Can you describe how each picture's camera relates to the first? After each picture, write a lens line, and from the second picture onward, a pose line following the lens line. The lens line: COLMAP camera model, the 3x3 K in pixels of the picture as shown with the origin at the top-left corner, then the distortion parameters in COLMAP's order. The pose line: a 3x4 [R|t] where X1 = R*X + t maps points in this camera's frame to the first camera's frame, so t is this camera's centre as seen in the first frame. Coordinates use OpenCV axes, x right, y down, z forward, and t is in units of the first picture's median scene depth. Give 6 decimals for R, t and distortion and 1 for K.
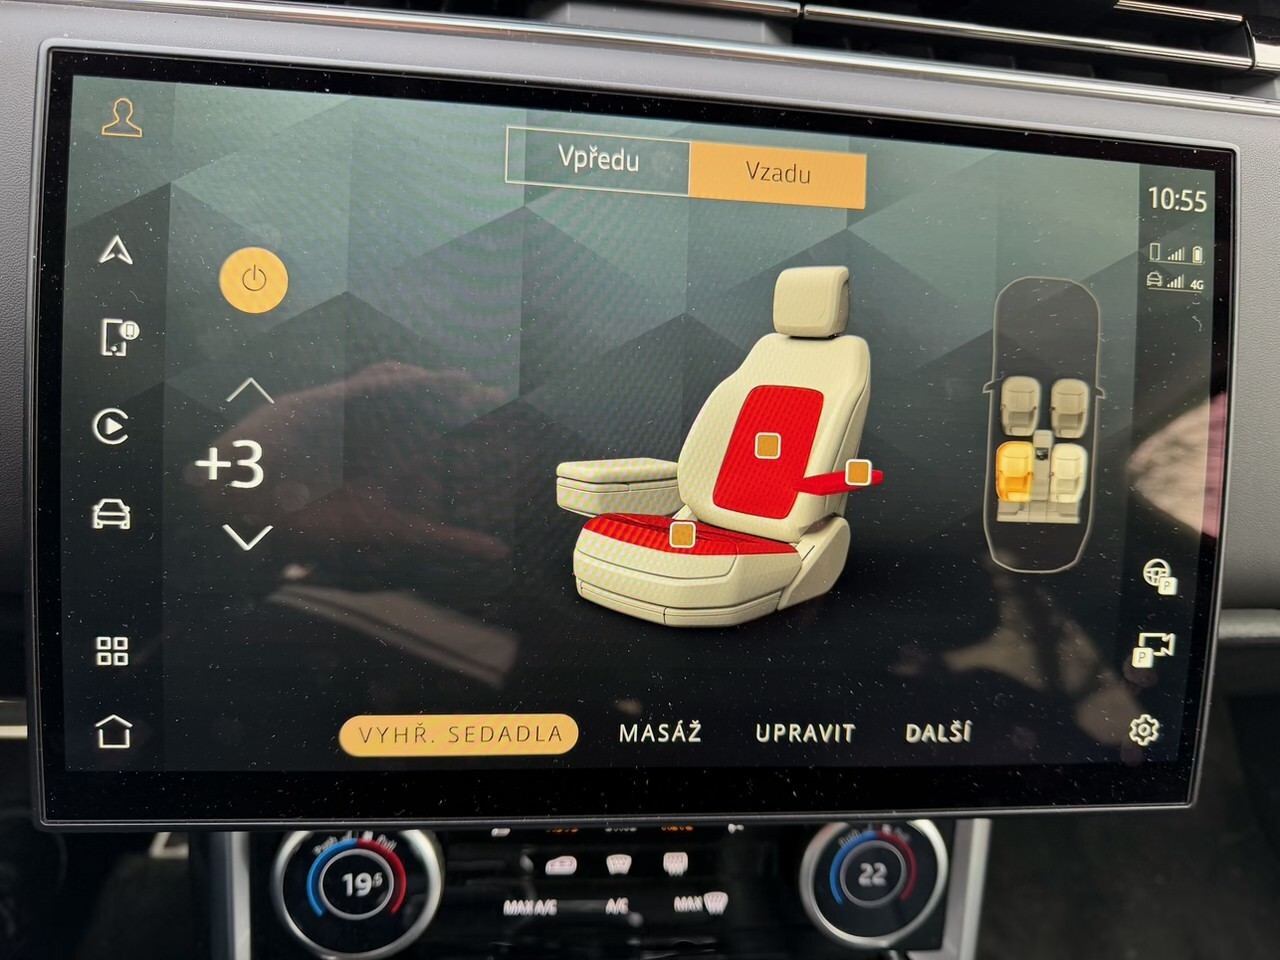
lens RADIAL K [[917.4, 0, 644.9], [0, 917.4, 478.6], [0, 0, 1]] dist [-0.033597, 0.010271]
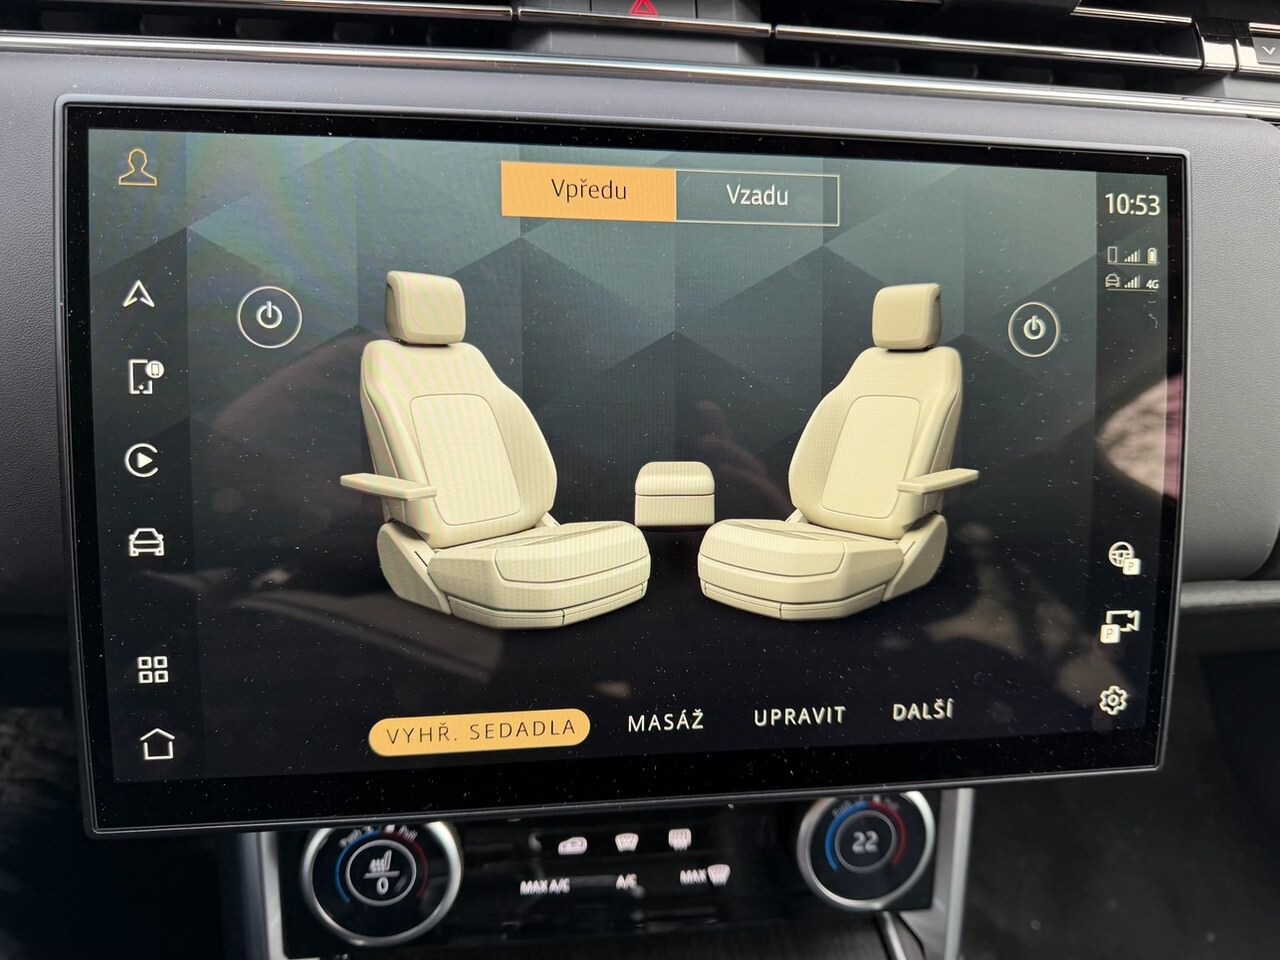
lens RADIAL K [[912.2, 0, 636.2], [0, 912.2, 478.6], [0, 0, 1]] dist [-0.016746, -0.006233]
pose [[0.999190, -0.037907, 0.013540, -0.020704], [0.037539, 0.998945, 0.026450, -0.036427], [-0.014529, -0.025921, 0.999558, -0.062123]]
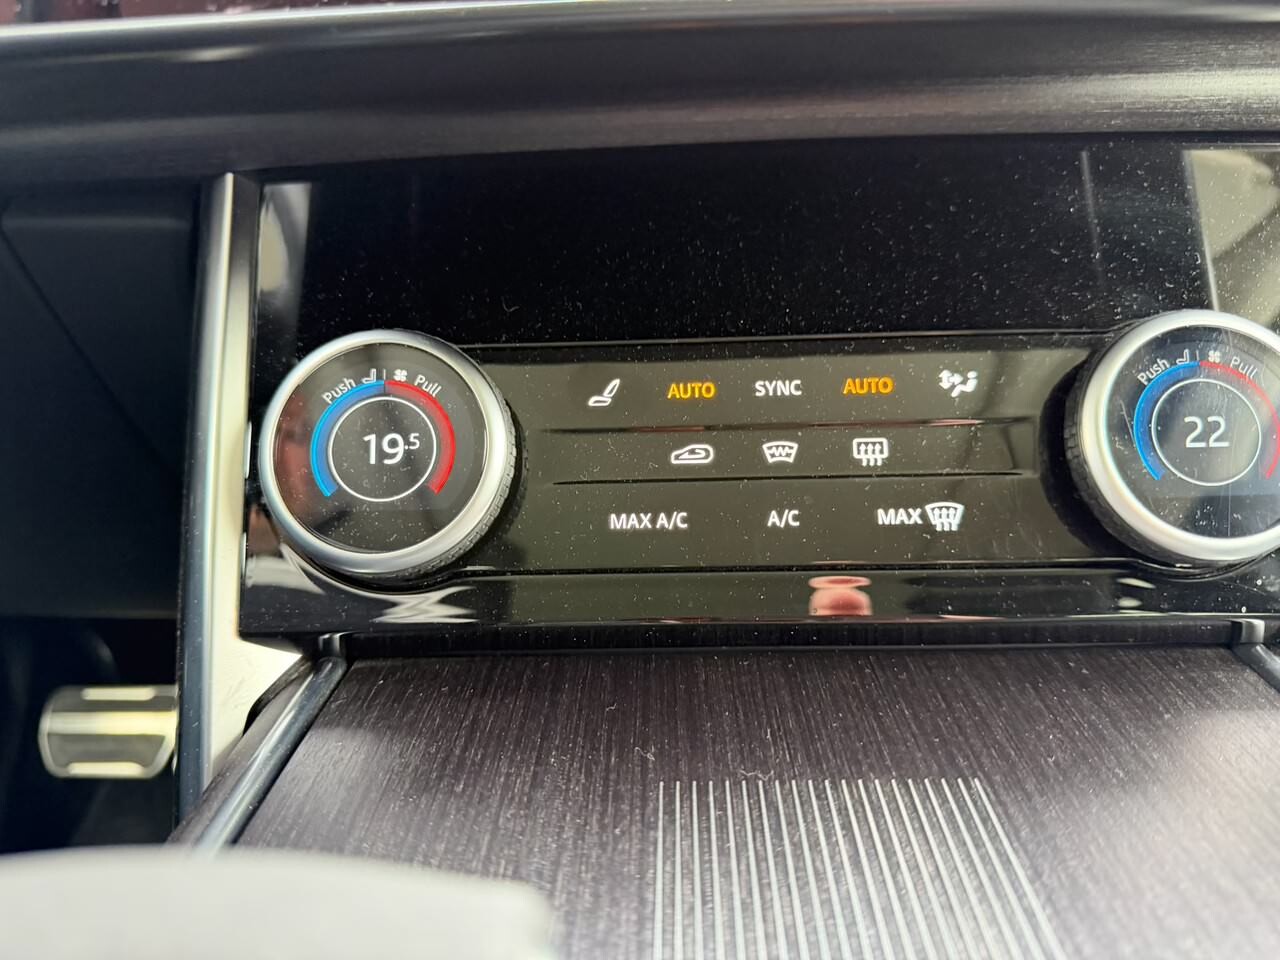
lens RADIAL K [[934.5, 0, 642.5], [0, 934.5, 479.9], [0, 0, 1]] dist [0.101773, -0.292840]
pose [[0.982765, -0.089227, -0.161899, -0.024680], [0.047466, 0.968236, -0.245490, 0.775981], [0.178660, 0.233574, 0.955784, 0.457166]]
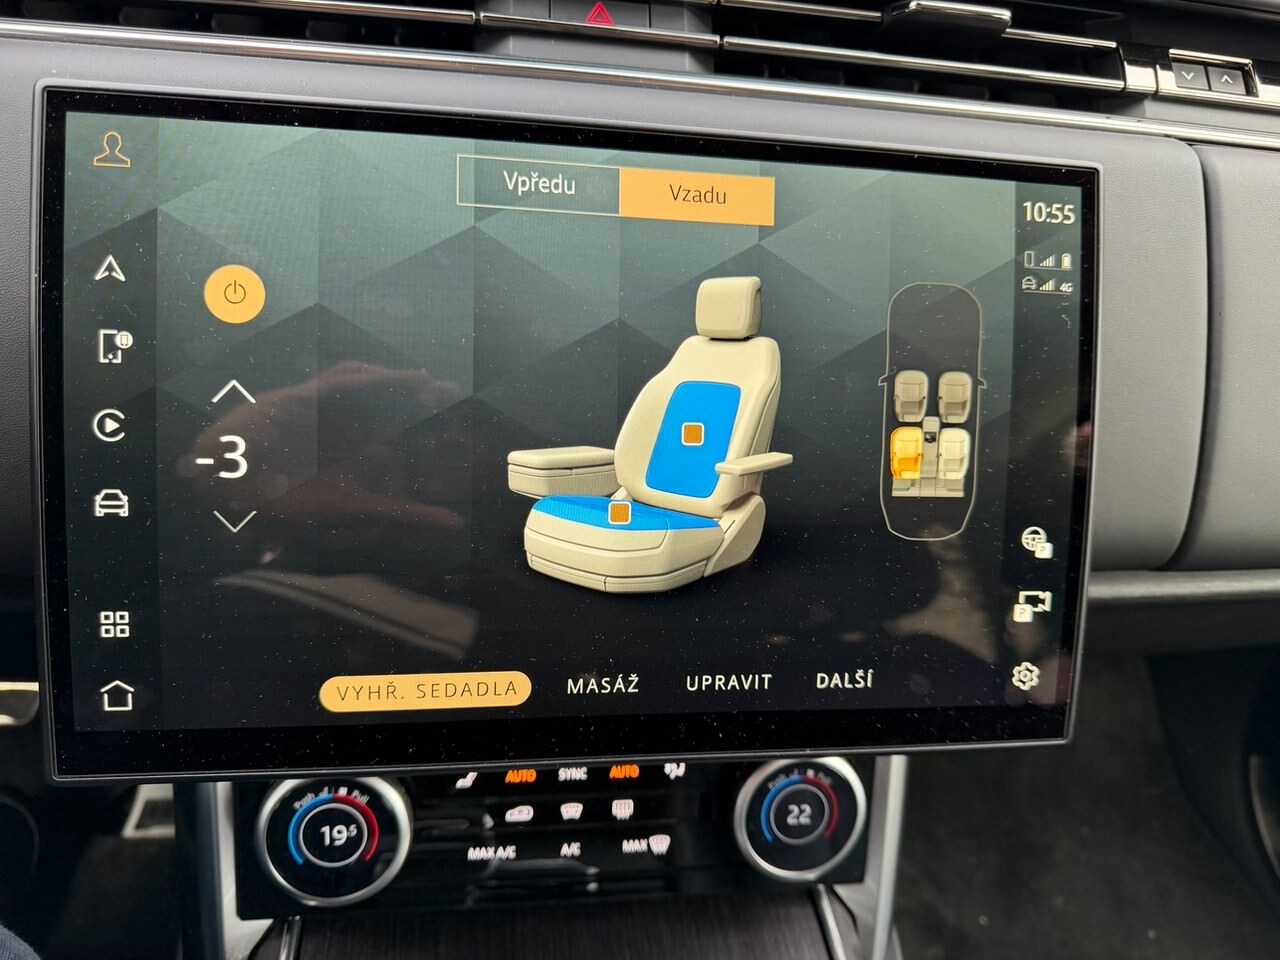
lens RADIAL K [[907.5, 0, 636.2], [0, 907.5, 479.6], [0, 0, 1]] dist [-0.003315, -0.024096]
pose [[0.999124, -0.016363, 0.038508, 0.018110], [0.015661, 0.999707, 0.018481, -0.000553], [-0.038799, -0.017862, 0.999087, -0.126719]]
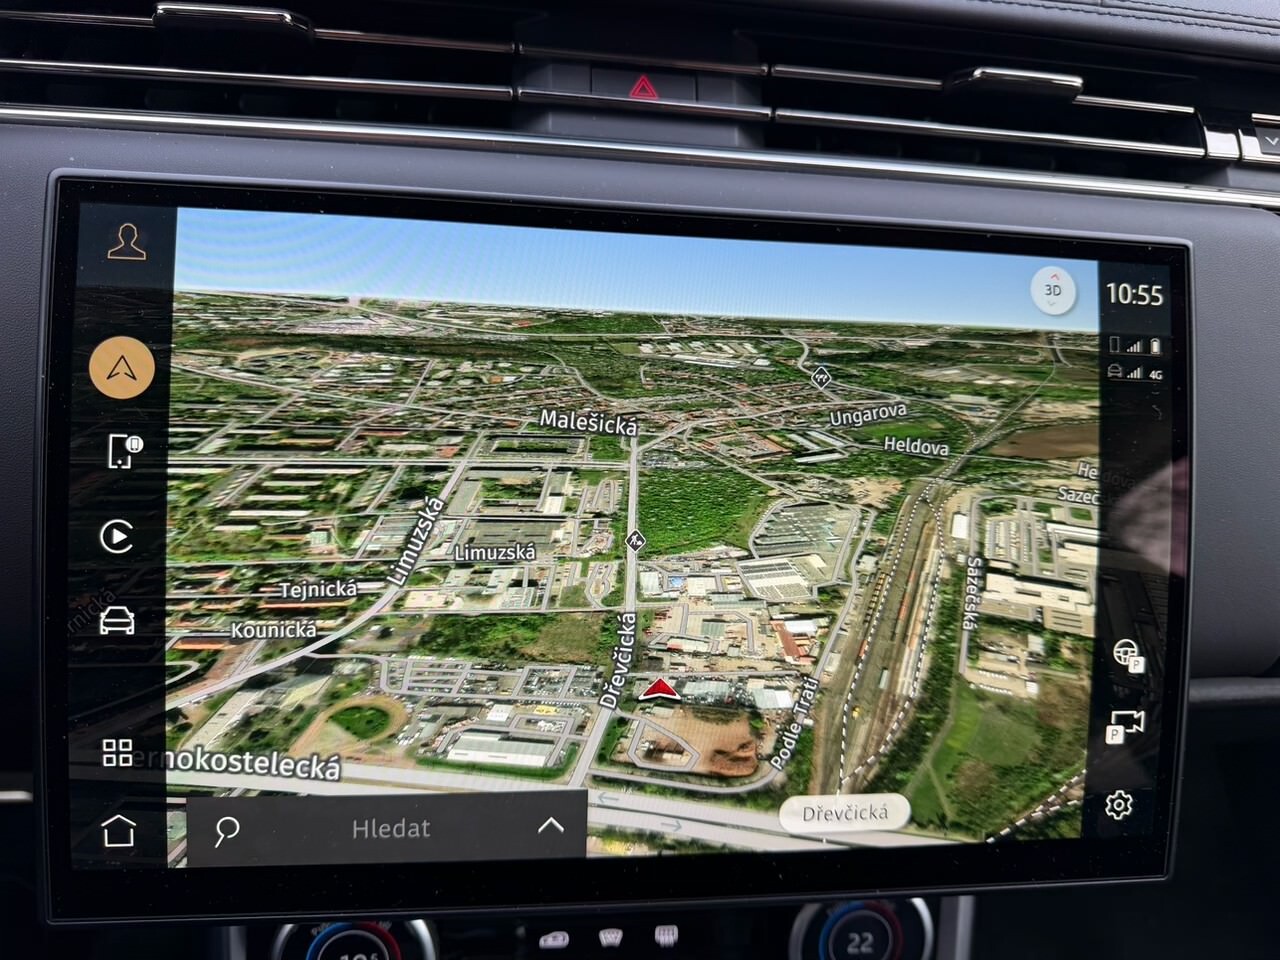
lens RADIAL K [[915.1, 0, 634.9], [0, 915.1, 482.9], [0, 0, 1]] dist [-0.022886, 0.000088]
pose [[0.999867, -0.015570, 0.004870, 0.001742], [0.015725, 0.999315, -0.033510, -0.063939], [-0.004345, 0.033582, 0.999427, -0.039211]]
